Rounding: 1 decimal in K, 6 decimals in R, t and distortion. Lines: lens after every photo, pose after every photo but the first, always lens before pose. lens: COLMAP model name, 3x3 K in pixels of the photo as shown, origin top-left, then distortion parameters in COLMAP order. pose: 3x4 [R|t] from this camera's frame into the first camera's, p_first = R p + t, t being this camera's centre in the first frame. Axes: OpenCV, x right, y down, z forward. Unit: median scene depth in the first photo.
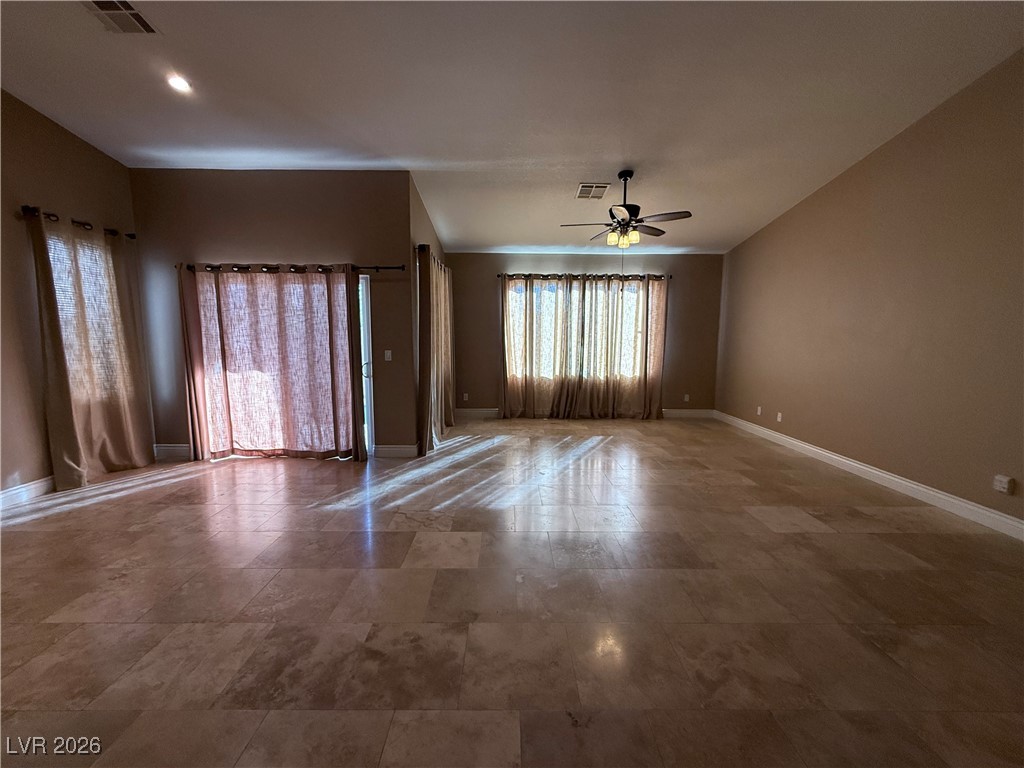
lens RADIAL K [[408.0, 0, 510.5], [0, 408.0, 384.2], [0, 0, 1]] dist [0.001751, -0.001238]
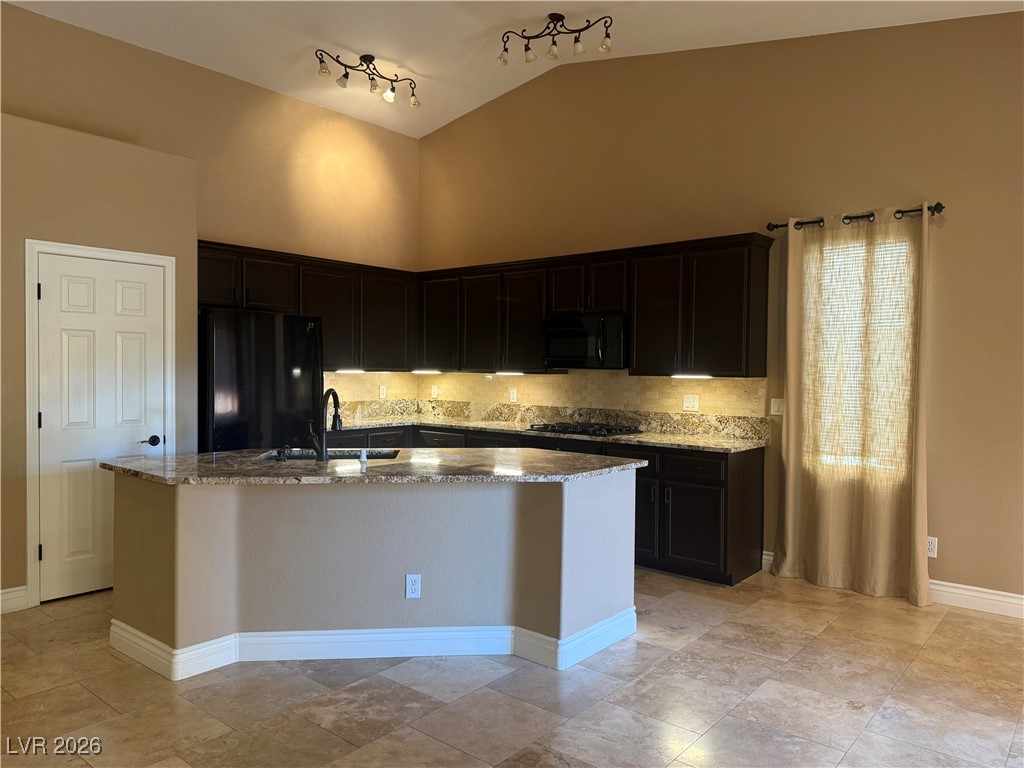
lens RADIAL K [[722.9, 0, 509.4], [0, 722.9, 385.5], [0, 0, 1]] dist [0.041752, -0.053761]
pose [[-0.645354, 0.009062, -0.763829, 0.209504], [-0.102941, 0.989777, 0.098717, -0.079104], [0.756915, 0.142337, -0.637824, 0.609985]]
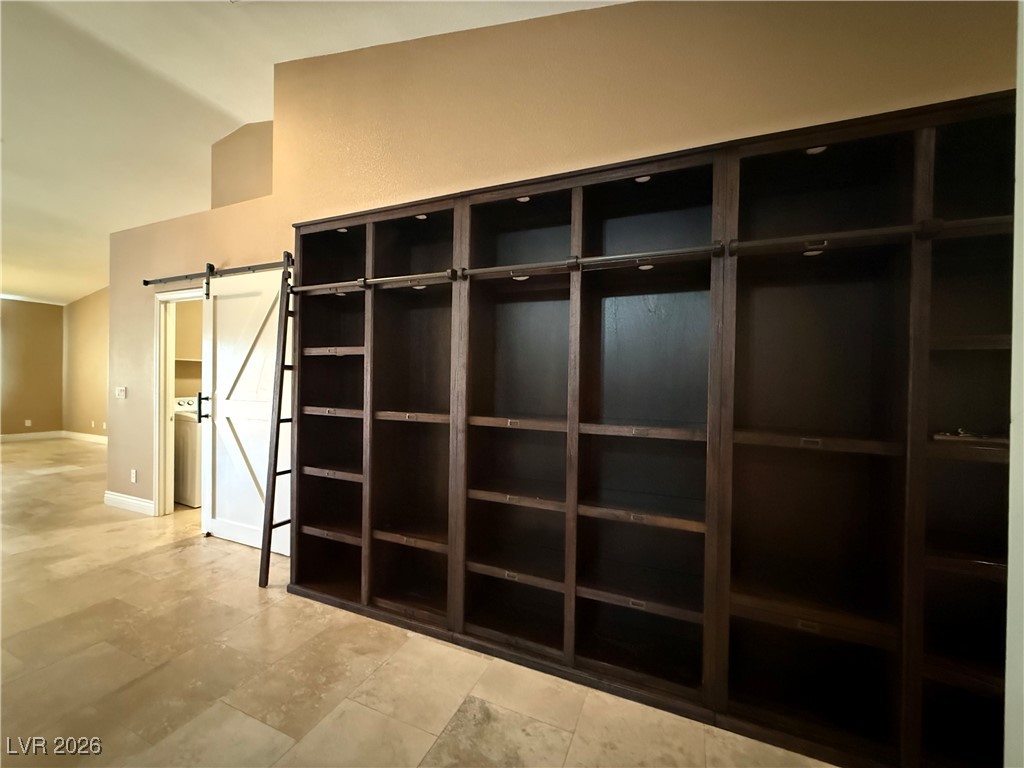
lens RADIAL K [[408.0, 0, 521.5], [0, 408.0, 382.6], [0, 0, 1]] dist [0.001751, -0.001238]
pose [[0.395906, 0.022343, 0.918019, -0.102567], [0.076381, 0.995438, -0.057168, 0.134941], [-0.915109, 0.092753, 0.392393, -1.030801]]
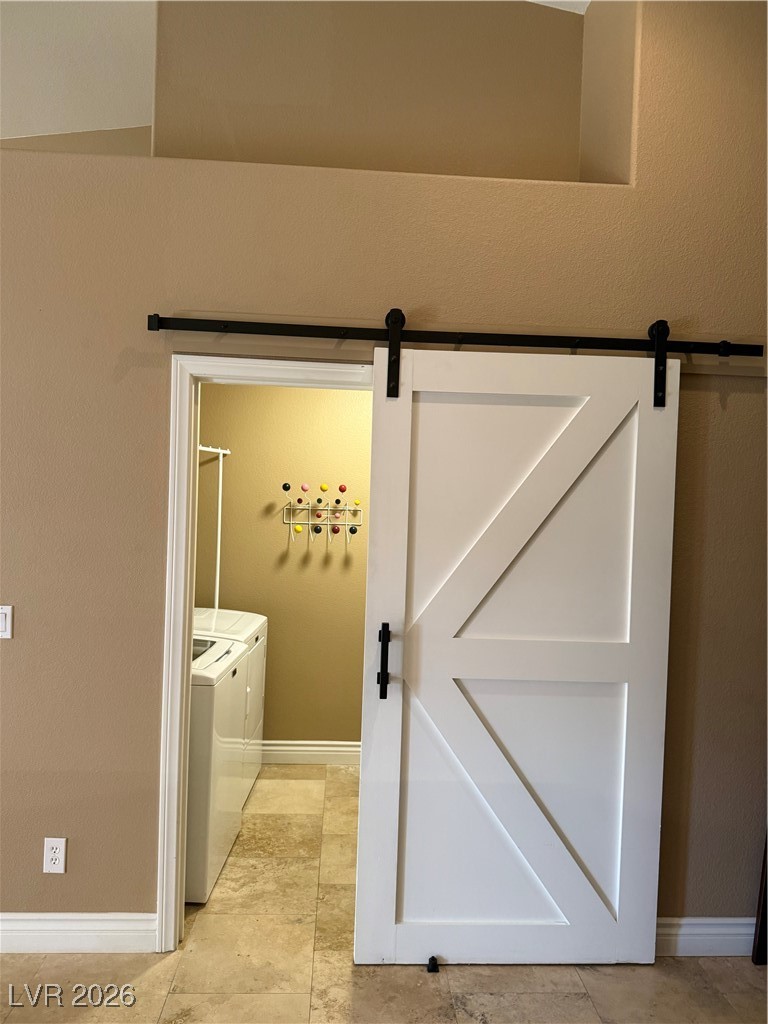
lens RADIAL K [[722.9, 0, 388.9], [0, 722.9, 530.9], [0, 0, 1]] dist [0.041752, -0.053761]
pose [[-0.038162, -0.025085, 0.998957, -0.188221], [0.085641, 0.995925, 0.028281, -0.014277], [-0.995595, 0.086631, -0.035858, -0.223124]]
